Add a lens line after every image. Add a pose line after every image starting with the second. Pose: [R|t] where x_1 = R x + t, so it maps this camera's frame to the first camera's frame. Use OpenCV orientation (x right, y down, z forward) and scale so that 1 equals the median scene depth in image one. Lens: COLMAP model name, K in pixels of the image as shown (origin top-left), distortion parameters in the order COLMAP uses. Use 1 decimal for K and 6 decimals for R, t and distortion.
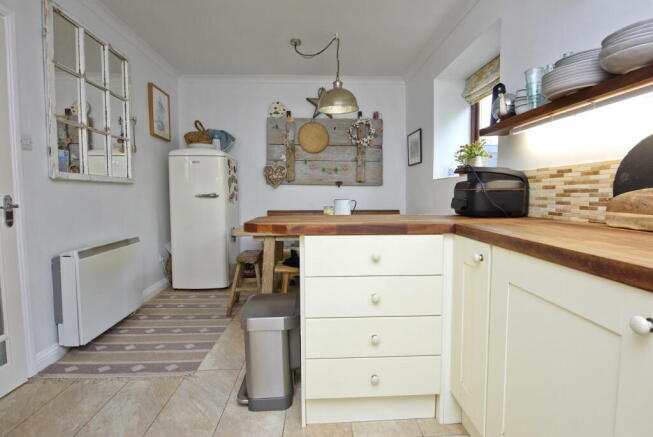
lens RADIAL K [[323.9, 0, 326.5], [0, 323.9, 214.2], [0, 0, 1]] dist [0.001293, 0.000077]
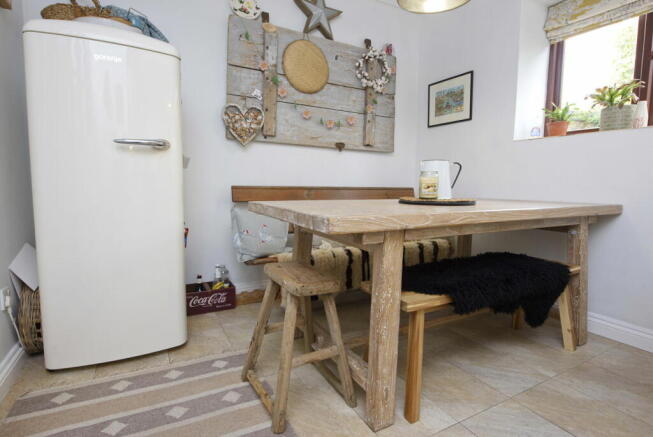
lens RADIAL K [[339.7, 0, 326.5], [0, 339.7, 219.6], [0, 0, 1]] dist [-0.016278, -0.000799]
pose [[0.899450, -0.031287, 0.435901, -0.289025], [0.013377, 0.998938, 0.044098, 0.020733], [-0.436818, -0.033833, 0.898913, 0.406967]]
